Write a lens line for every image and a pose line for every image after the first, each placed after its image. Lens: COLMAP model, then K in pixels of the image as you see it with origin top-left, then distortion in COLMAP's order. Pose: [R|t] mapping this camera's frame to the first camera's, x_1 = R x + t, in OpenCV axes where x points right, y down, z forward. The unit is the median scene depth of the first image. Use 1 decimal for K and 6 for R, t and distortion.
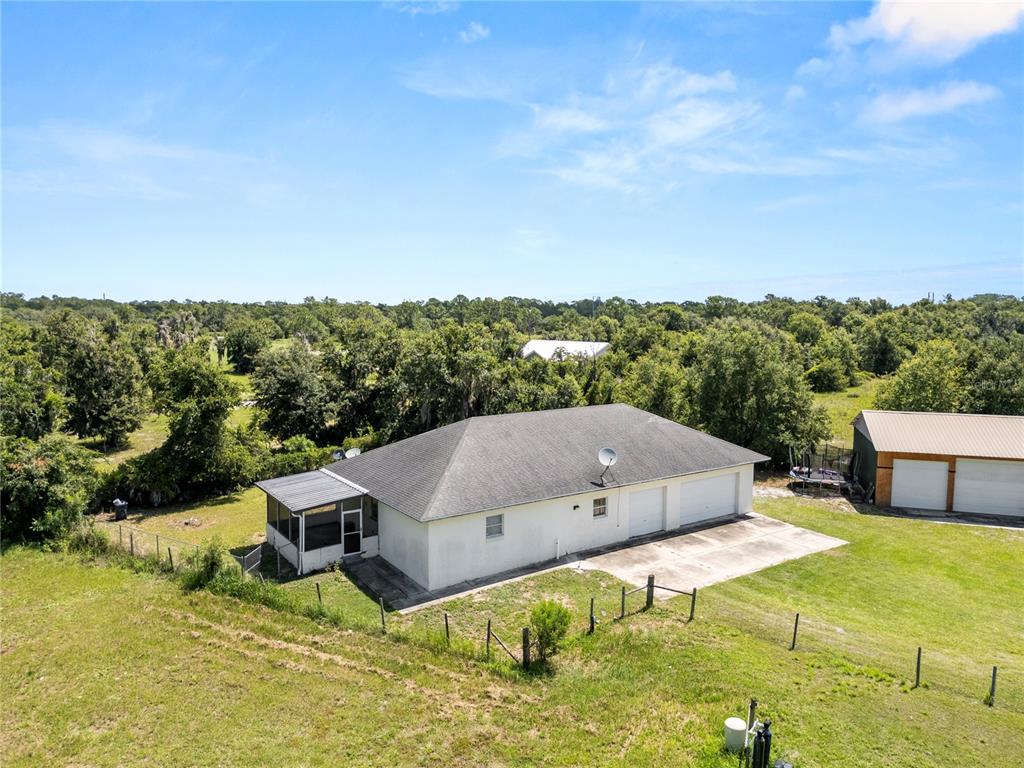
lens RADIAL K [[709.9, 0, 515.1], [0, 709.9, 383.4], [0, 0, 1]] dist [0.095764, -0.113090]
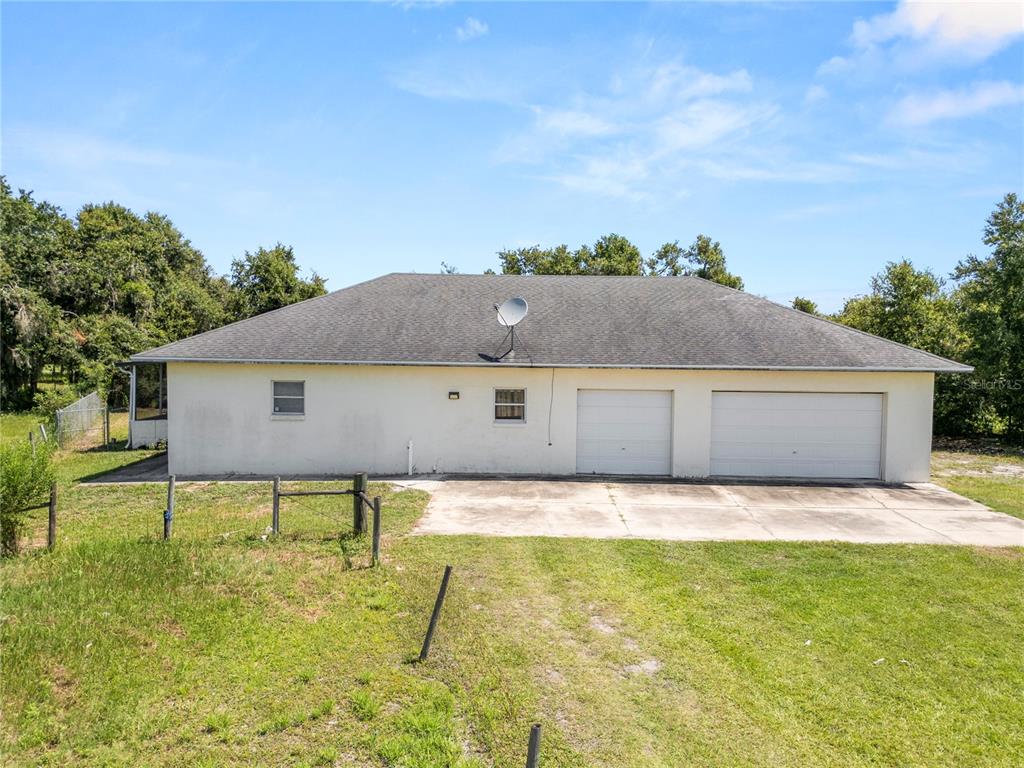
lens RADIAL K [[709.9, 0, 515.1], [0, 709.9, 383.4], [0, 0, 1]] dist [0.095764, -0.113090]
pose [[0.819496, 0.035694, -0.571973, 0.445614], [-0.067130, 0.997166, -0.033953, 0.174883], [0.569140, 0.066221, 0.819570, 0.530345]]
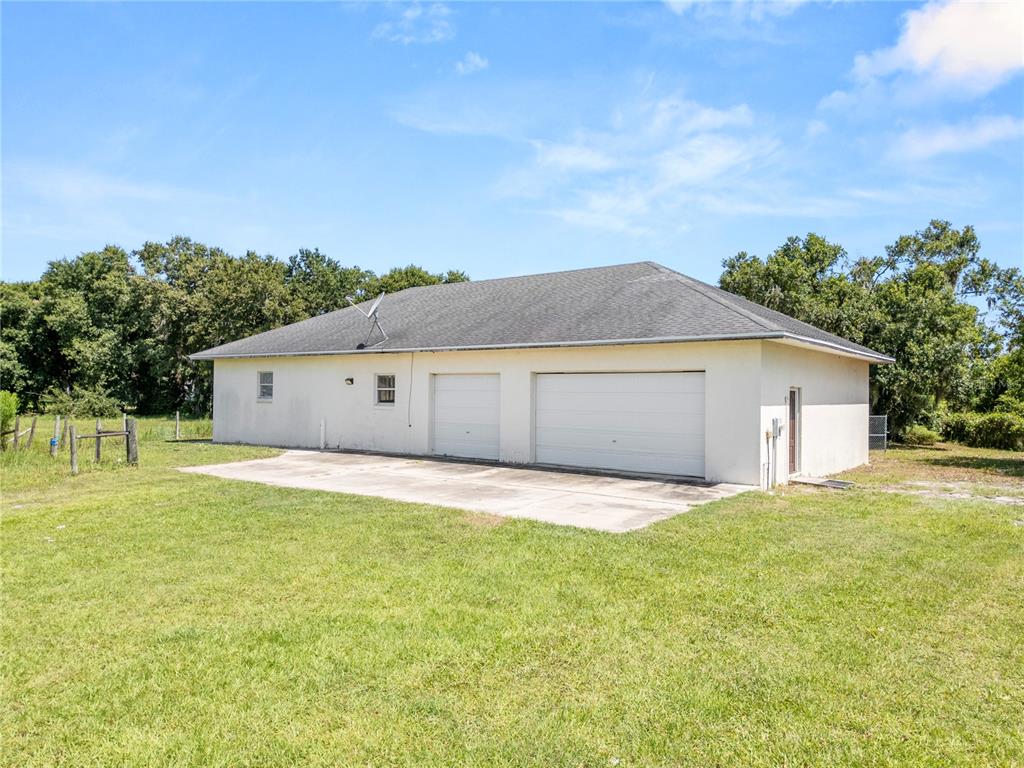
lens RADIAL K [[709.9, 0, 515.1], [0, 709.9, 383.4], [0, 0, 1]] dist [0.095764, -0.113090]
pose [[0.331177, -0.011881, -0.943494, 0.750871], [-0.102651, 0.993532, -0.048543, 0.186551], [0.937968, 0.112927, 0.327815, 0.894556]]
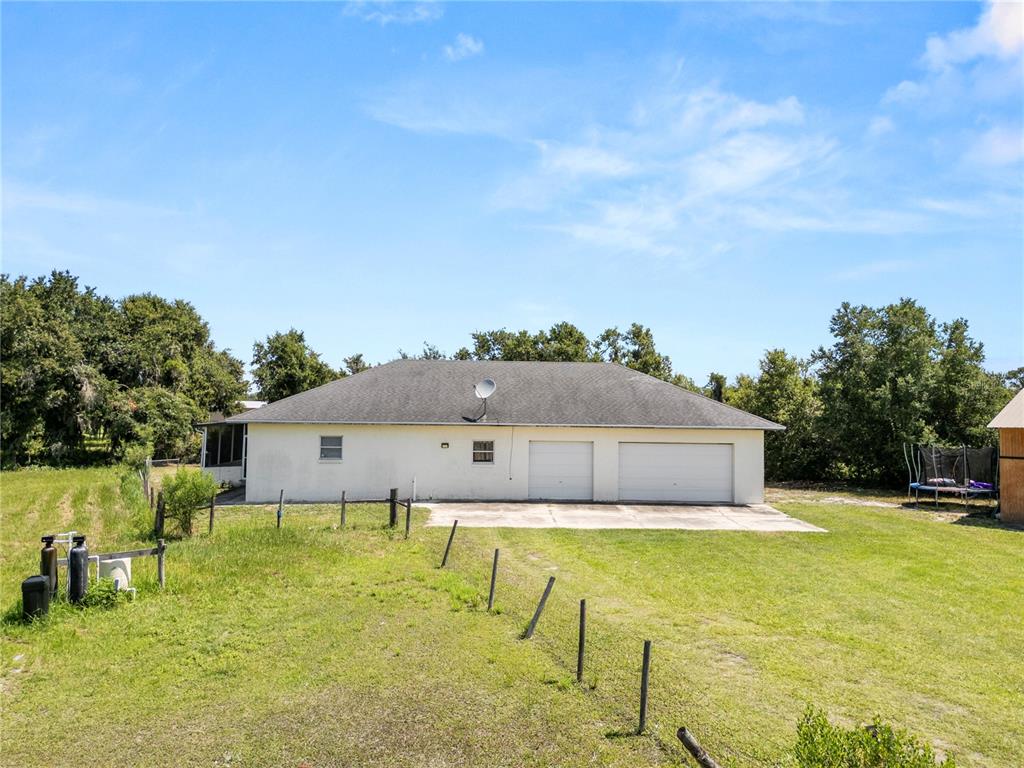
lens RADIAL K [[709.9, 0, 515.1], [0, 709.9, 383.4], [0, 0, 1]] dist [0.095764, -0.113090]
pose [[0.844128, -0.014761, -0.535938, 0.598076], [-0.063979, 0.989705, -0.128030, 0.197941], [0.532310, 0.142362, 0.834493, 0.306552]]
